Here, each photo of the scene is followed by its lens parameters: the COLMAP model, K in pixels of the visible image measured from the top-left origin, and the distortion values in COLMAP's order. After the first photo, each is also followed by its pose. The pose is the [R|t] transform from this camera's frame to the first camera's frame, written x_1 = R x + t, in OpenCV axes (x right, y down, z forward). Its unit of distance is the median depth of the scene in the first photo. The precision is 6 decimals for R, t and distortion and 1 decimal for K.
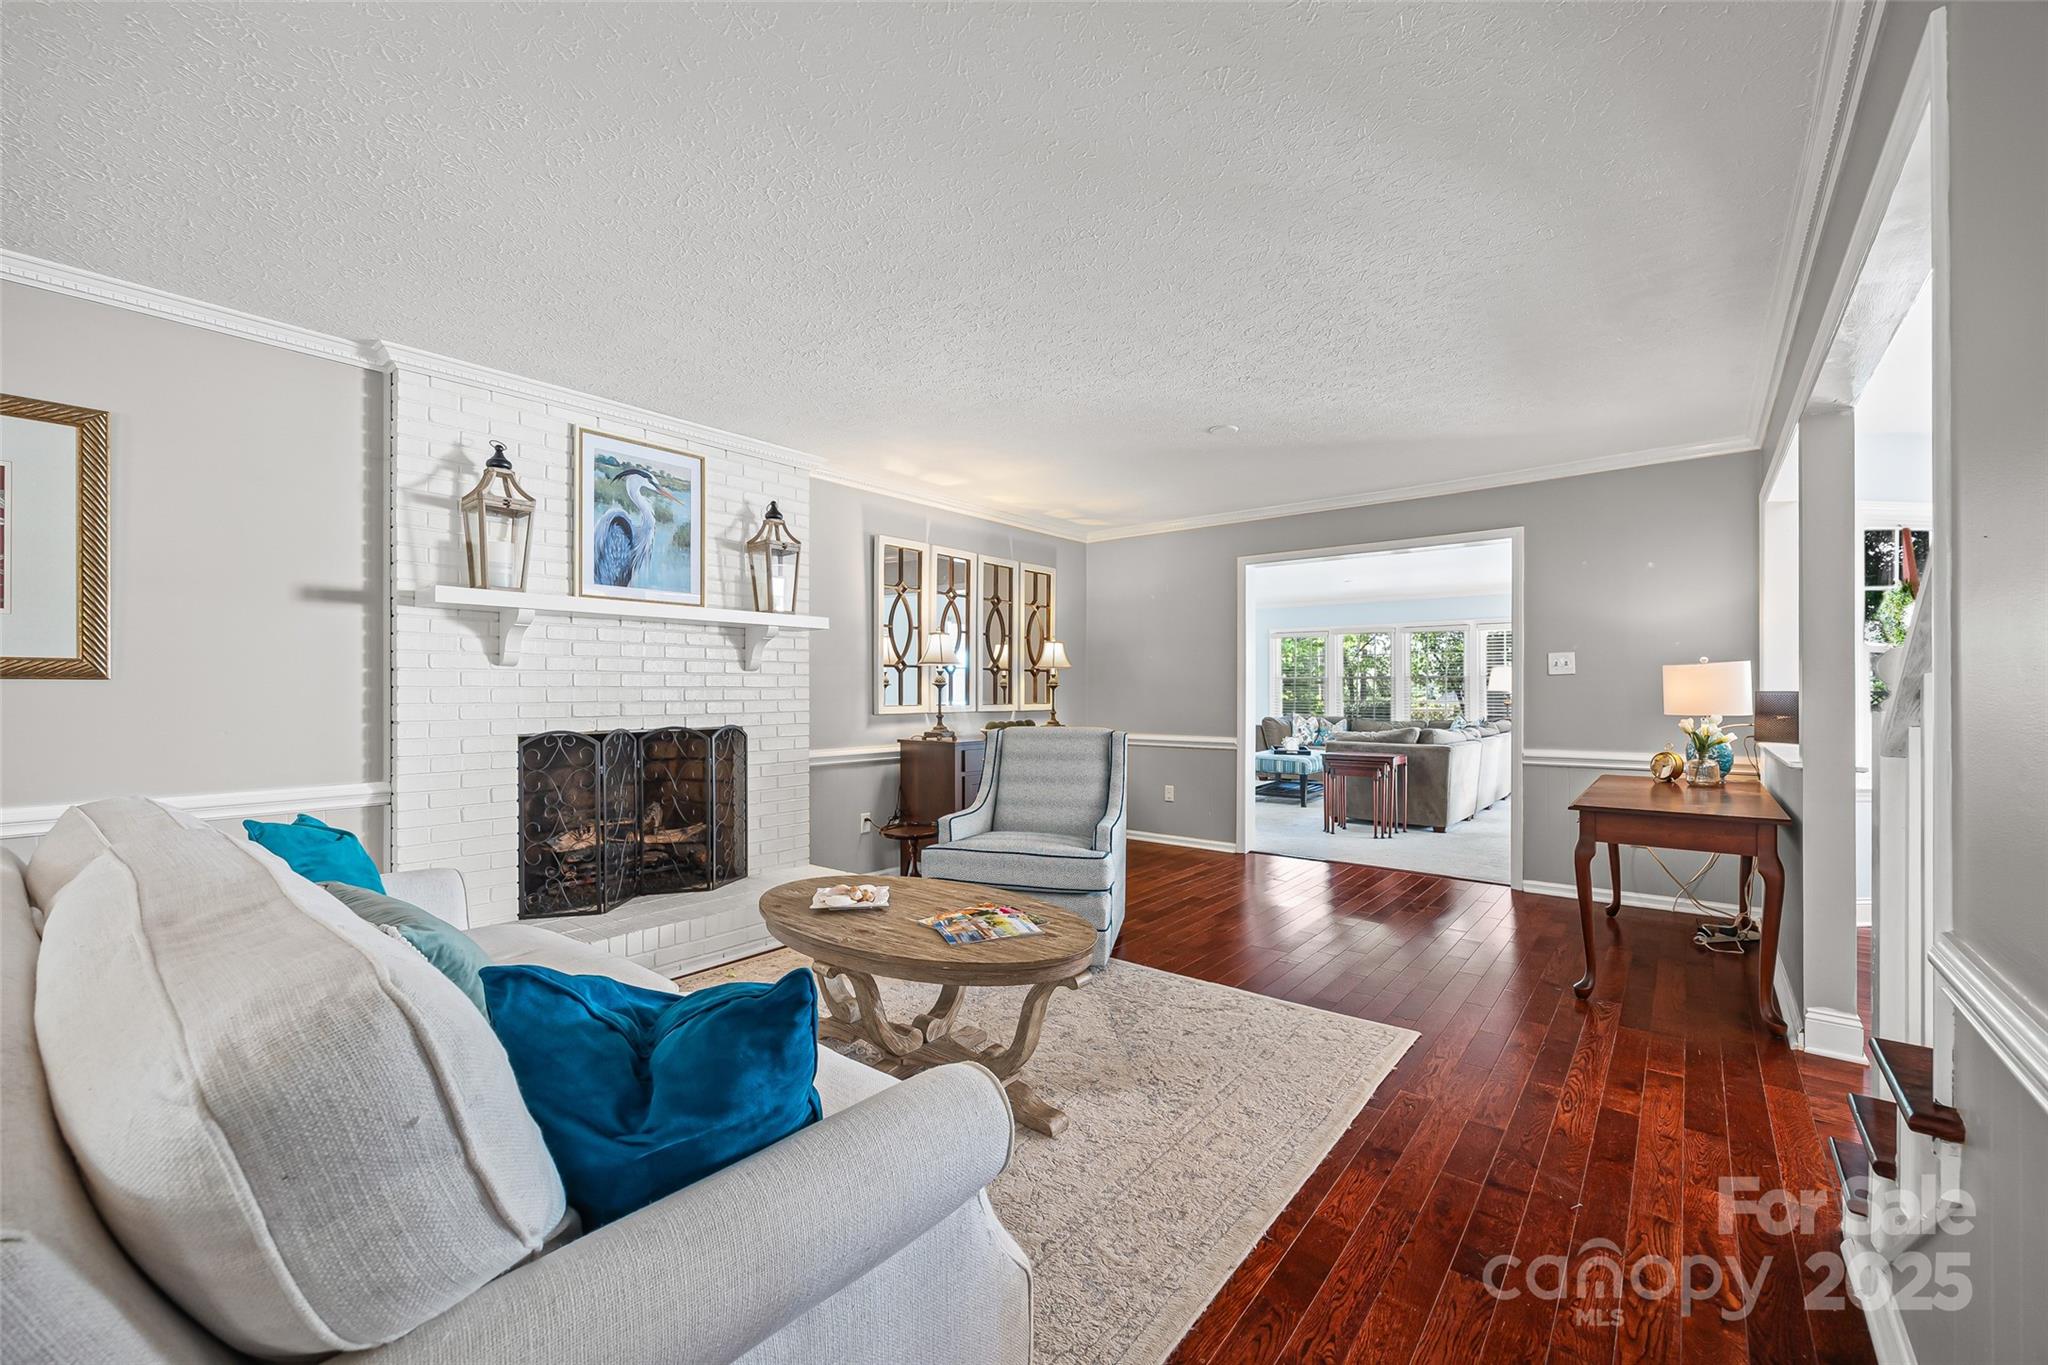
lens RADIAL K [[816.2, 0, 1025.0], [0, 816.2, 687.9], [0, 0, 1]] dist [0.002754, -0.000194]
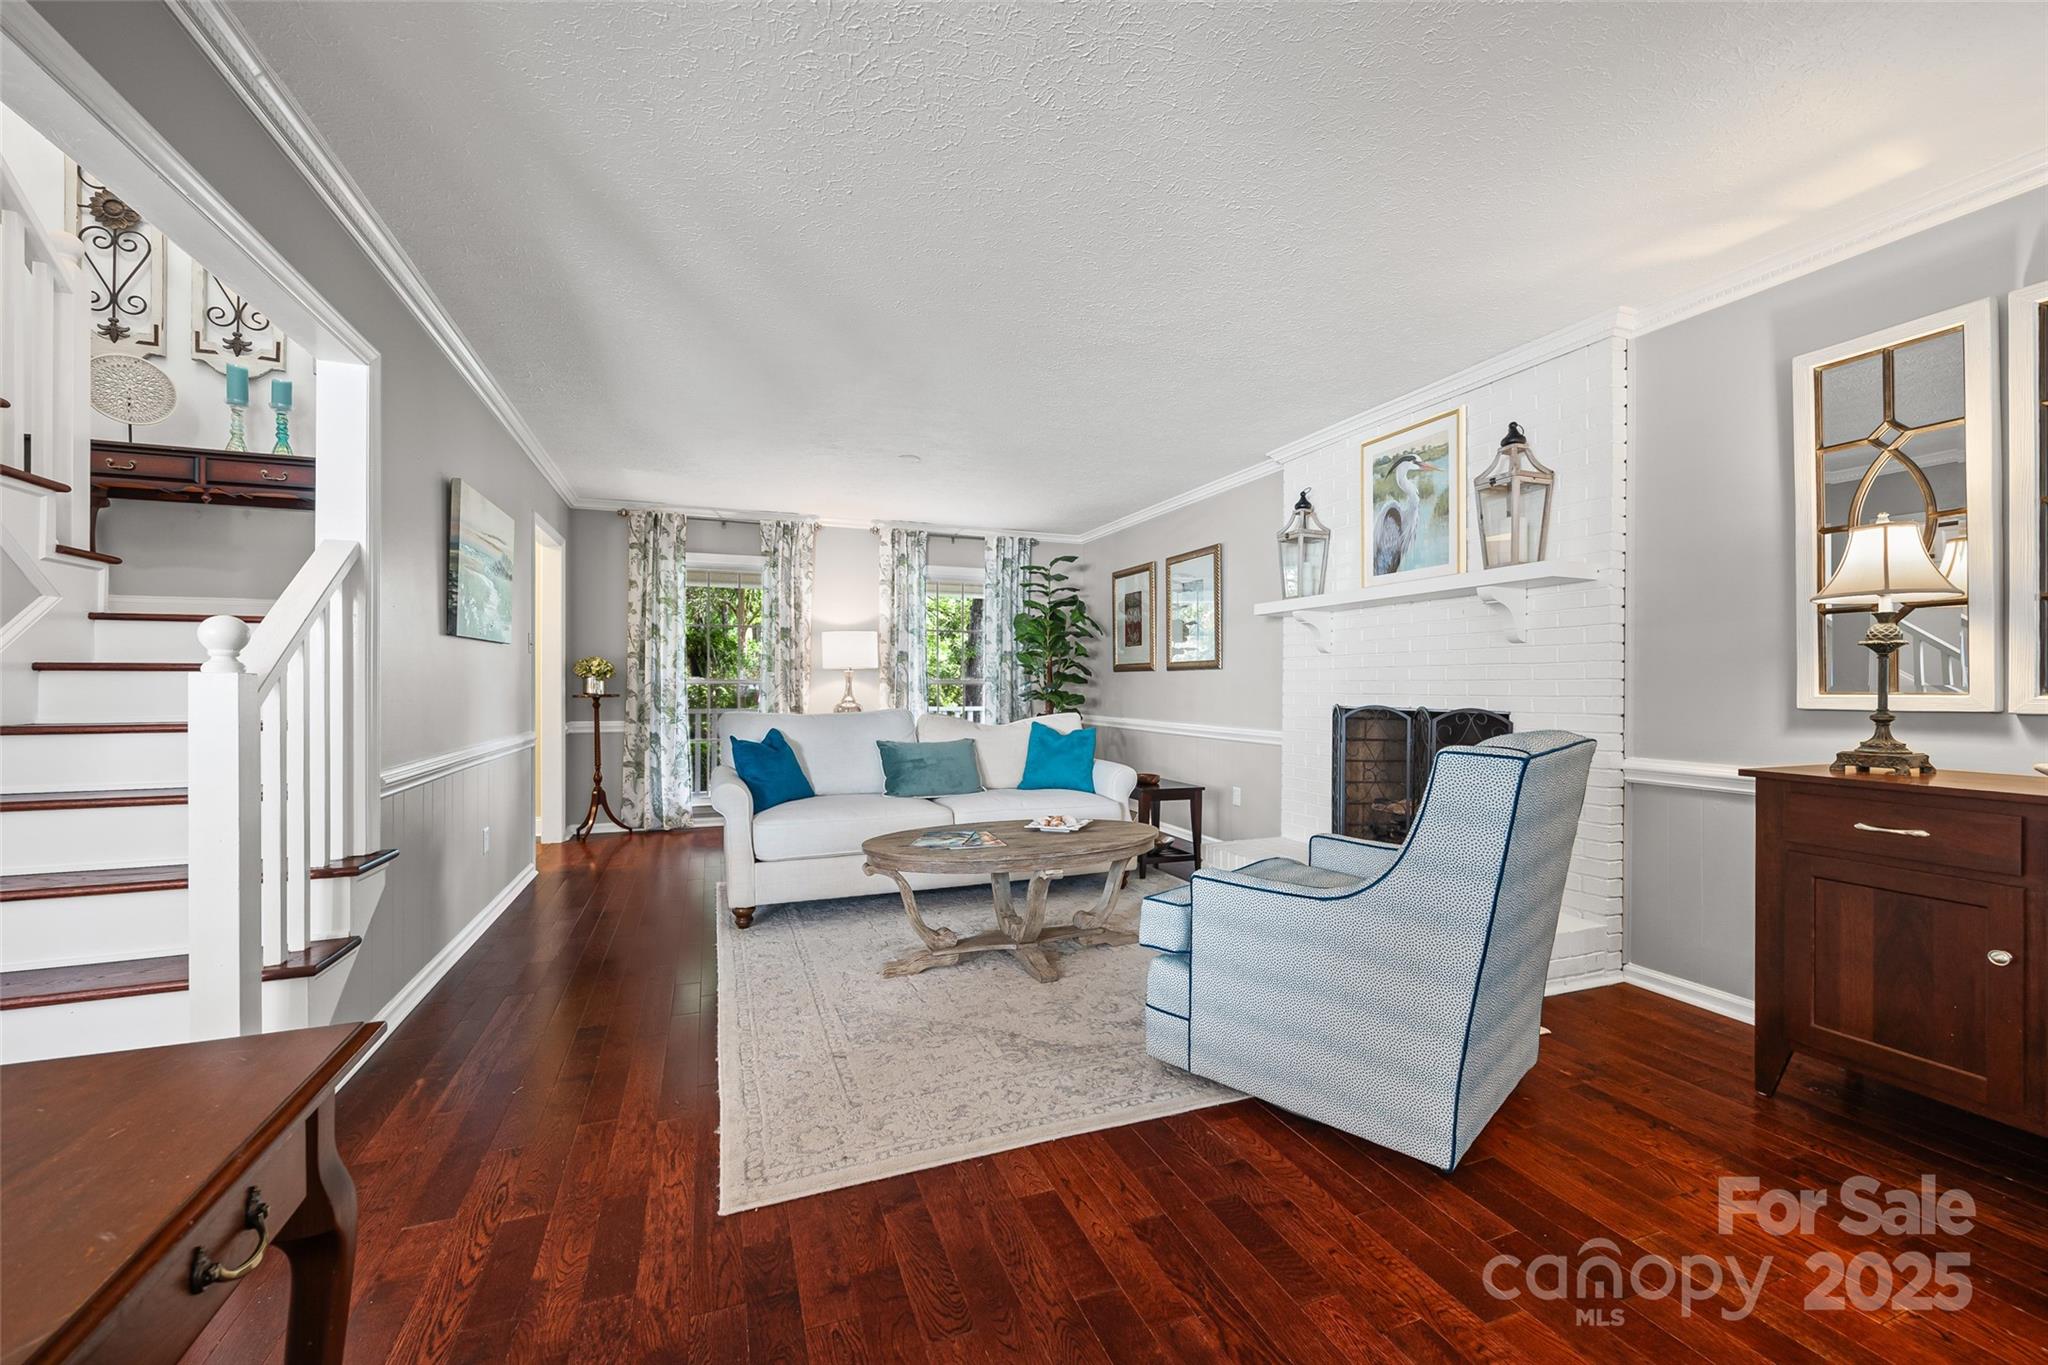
lens RADIAL K [[816.2, 0, 1025.0], [0, 816.2, 687.9], [0, 0, 1]] dist [0.002754, -0.000194]
pose [[-0.500634, -0.001691, -0.865657, 0.600899], [-0.003239, 0.999995, -0.000081, 0.024647], [0.865653, 0.002763, -0.500637, 1.004743]]
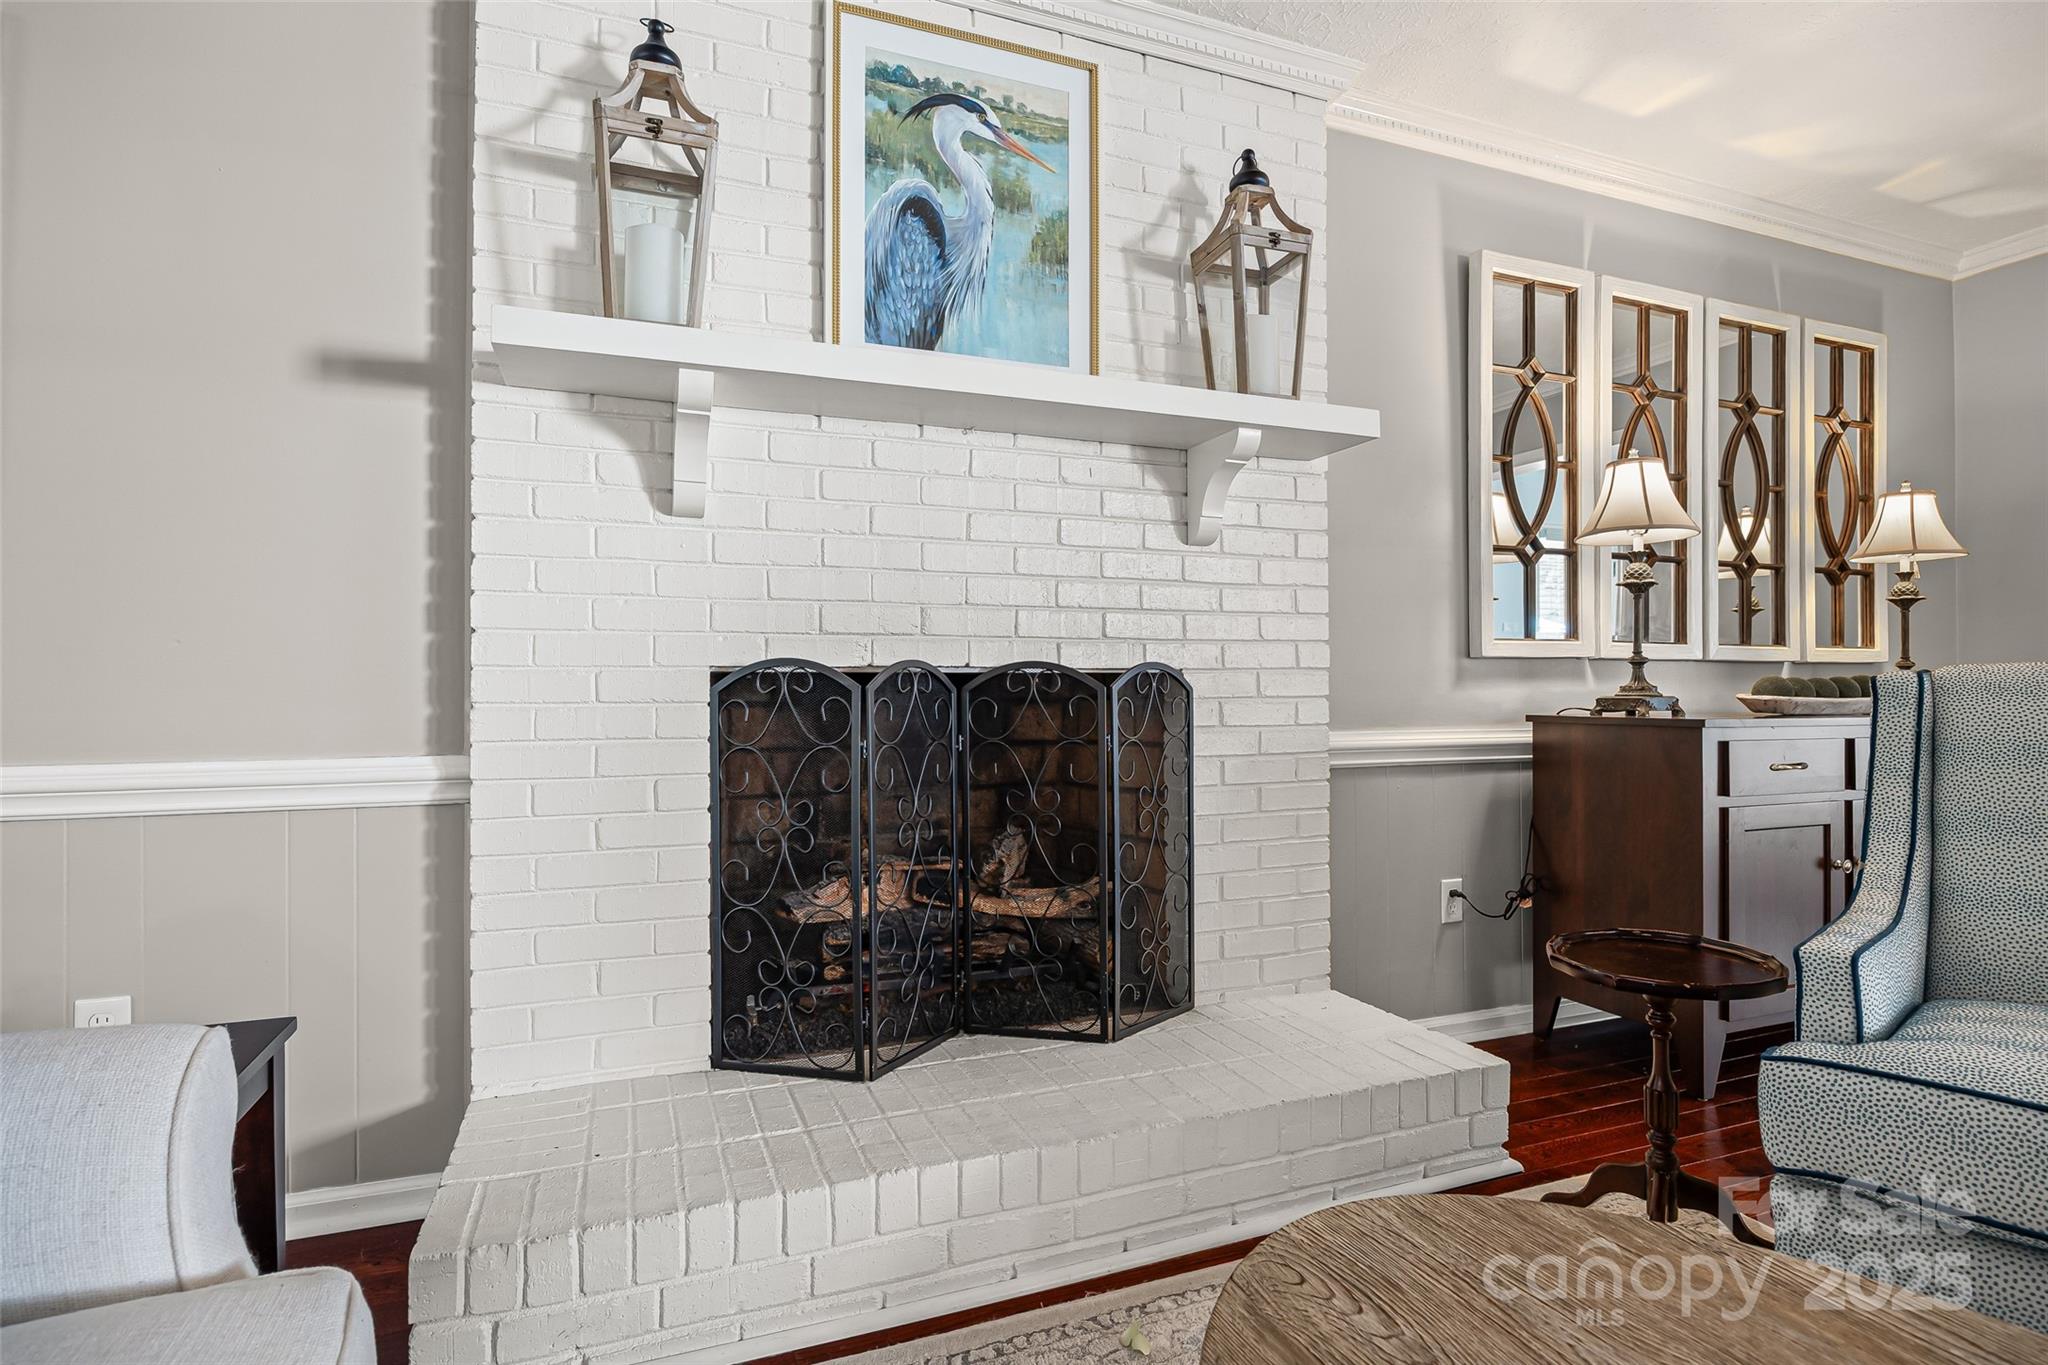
lens RADIAL K [[1040.5, 0, 1024.0], [0, 1040.5, 682.5], [0, 0, 1]] dist [-0.014504, 0.000327]
pose [[0.873345, -0.002856, -0.487094, -0.147227], [0.003272, 0.999995, 0.000003, 0.054847], [0.487091, -0.001596, 0.873350, 0.469006]]
